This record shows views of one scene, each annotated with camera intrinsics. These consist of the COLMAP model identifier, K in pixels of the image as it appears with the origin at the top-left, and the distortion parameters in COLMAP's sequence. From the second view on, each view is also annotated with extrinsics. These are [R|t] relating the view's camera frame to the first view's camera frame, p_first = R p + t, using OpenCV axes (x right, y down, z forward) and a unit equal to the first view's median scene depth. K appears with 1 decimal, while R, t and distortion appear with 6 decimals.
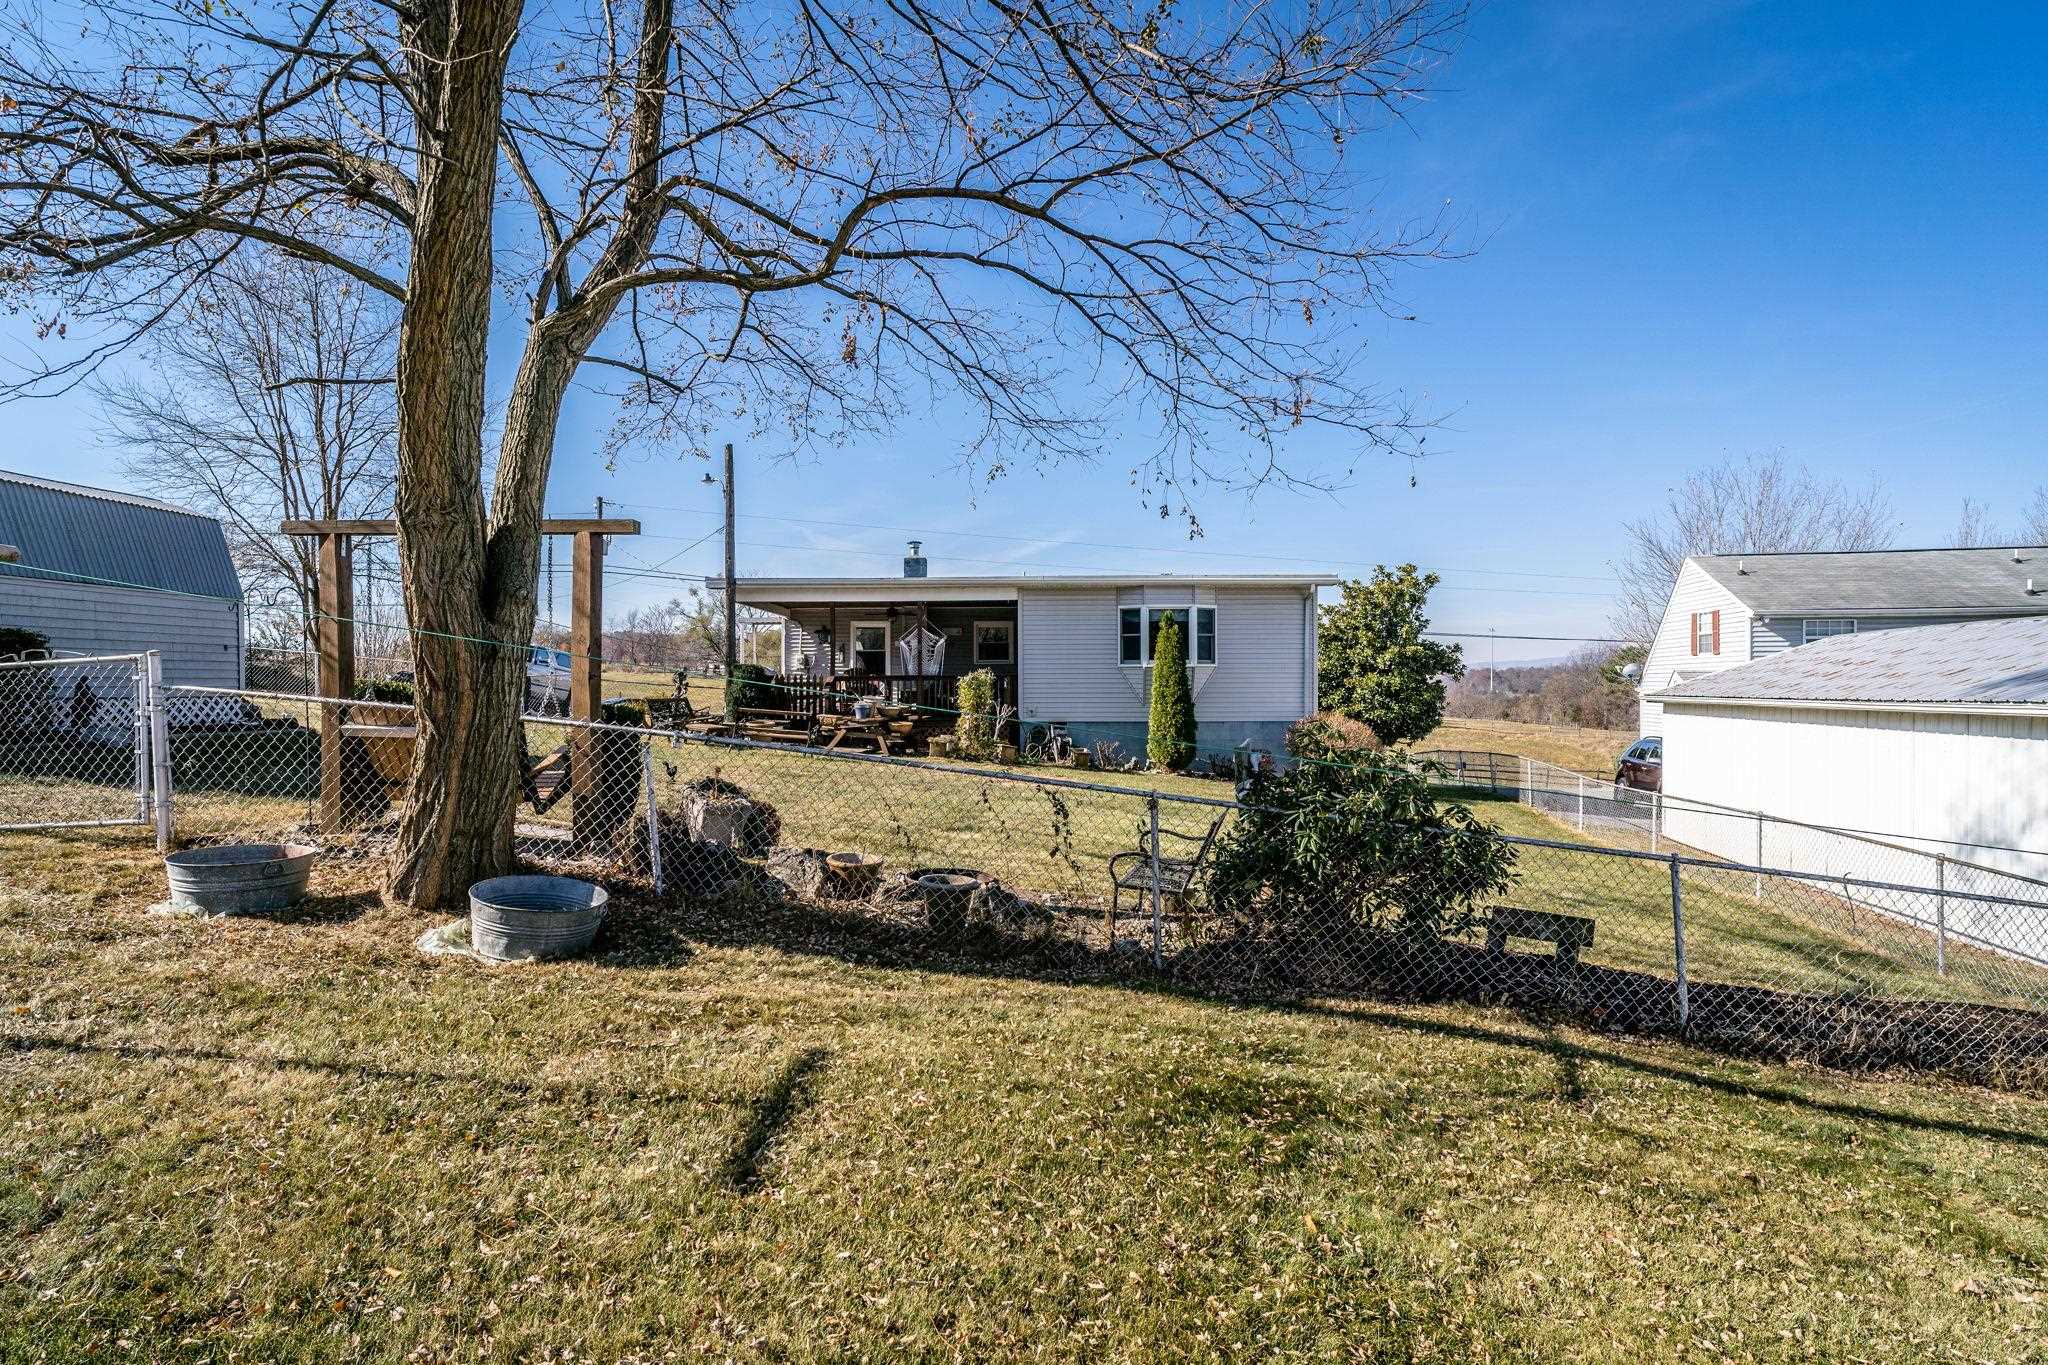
lens RADIAL K [[1047.3, 0, 1021.1], [0, 1047.3, 676.3], [0, 0, 1]] dist [0.000086, -0.000174]
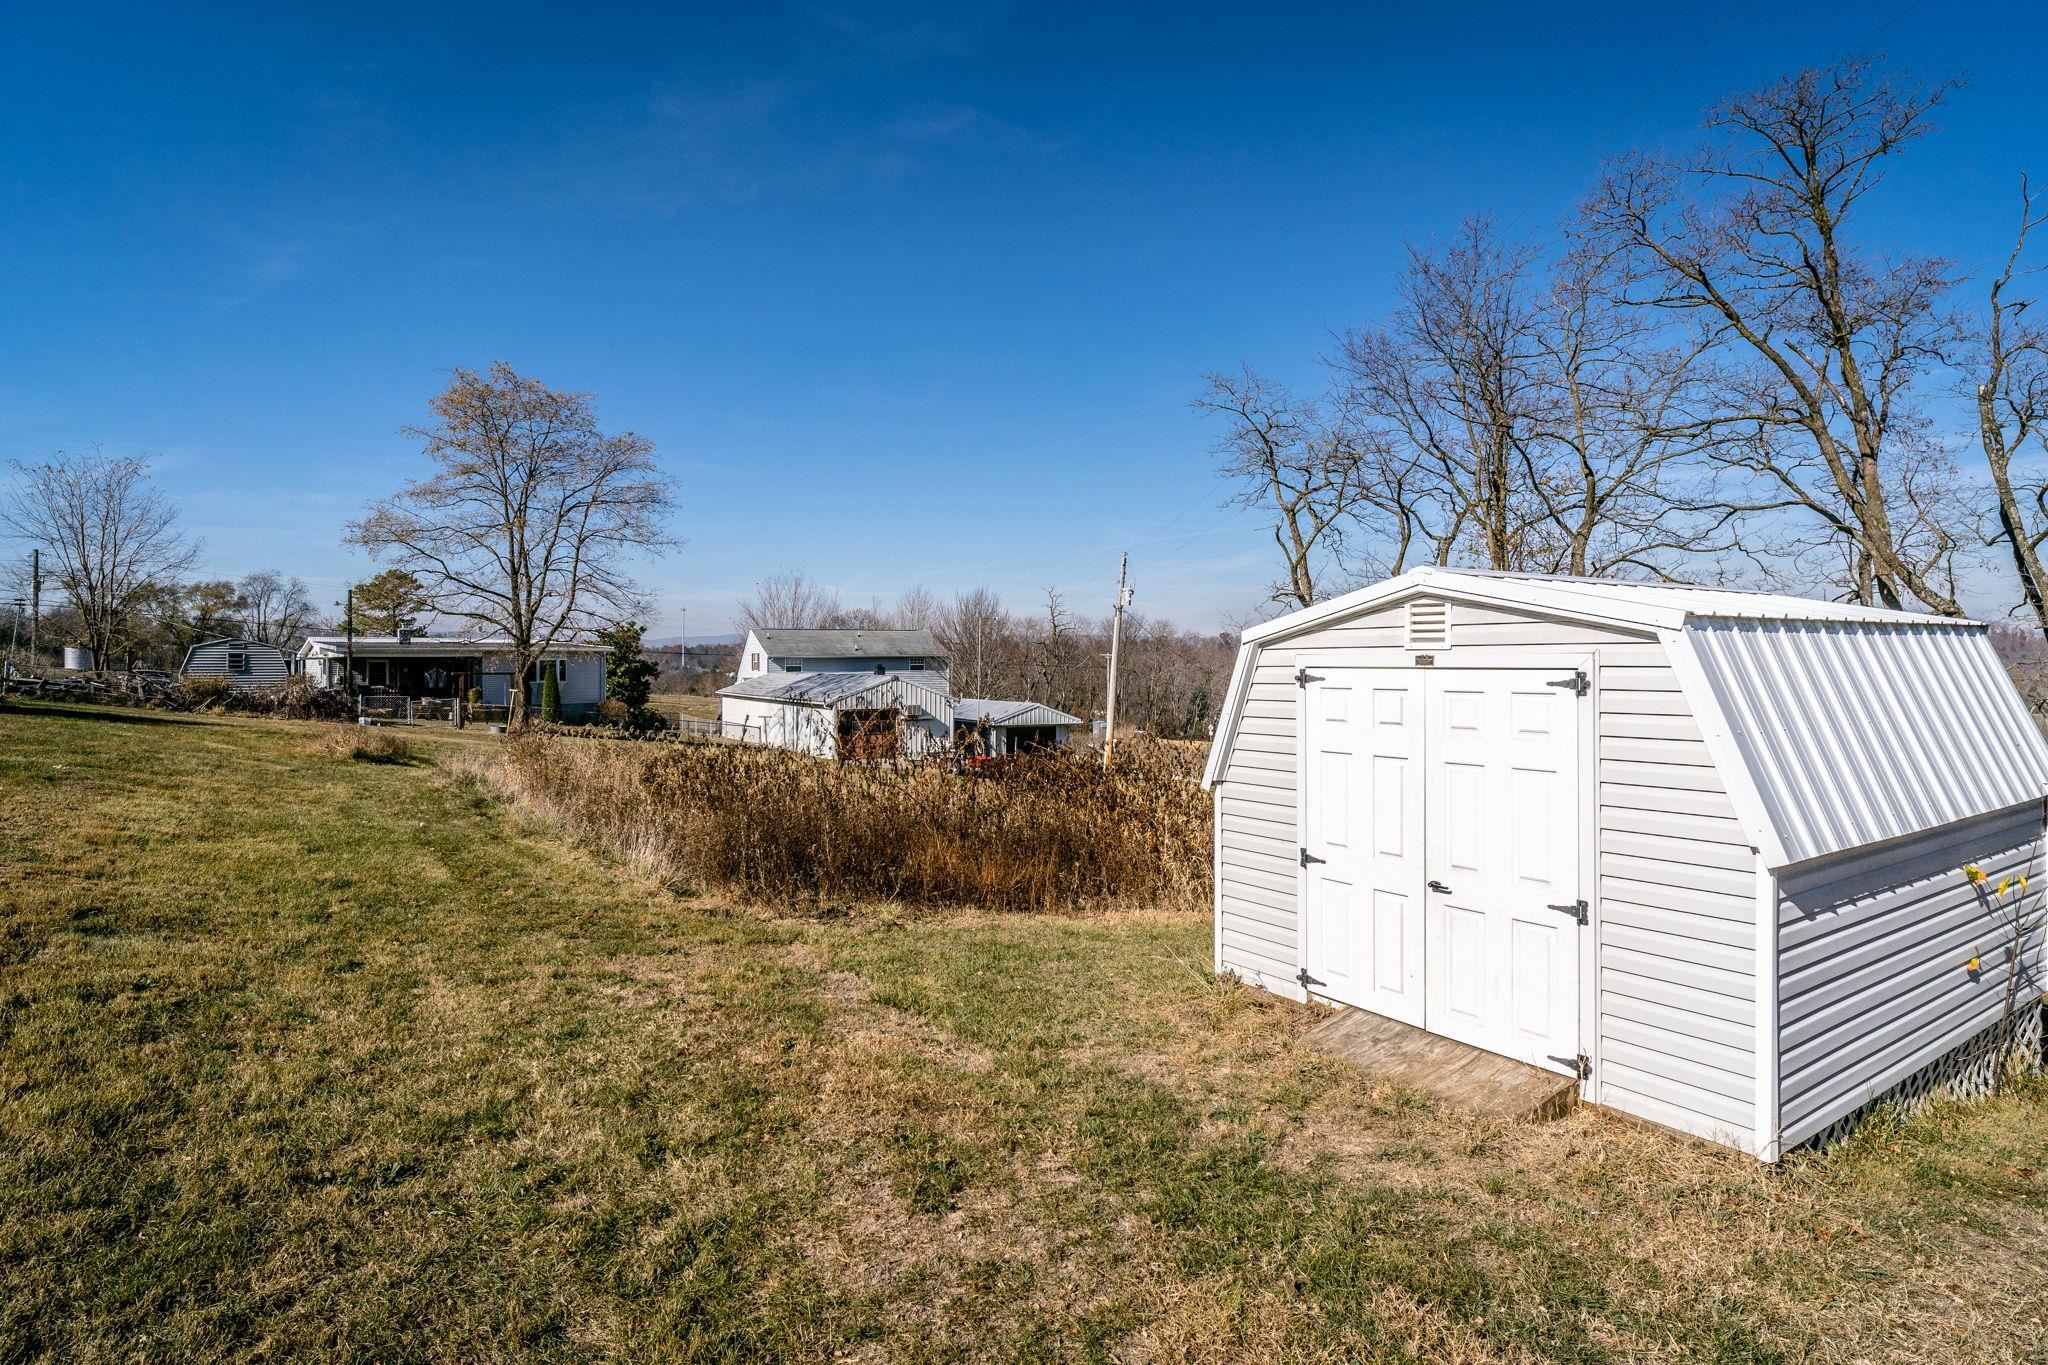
lens RADIAL K [[1047.3, 0, 1021.1], [0, 1047.3, 676.3], [0, 0, 1]] dist [0.000086, -0.000174]
pose [[0.742628, -0.008276, 0.669653, -0.415996], [-0.007841, 0.999748, 0.021051, -0.050144], [-0.669658, -0.020884, 0.742376, -0.977894]]
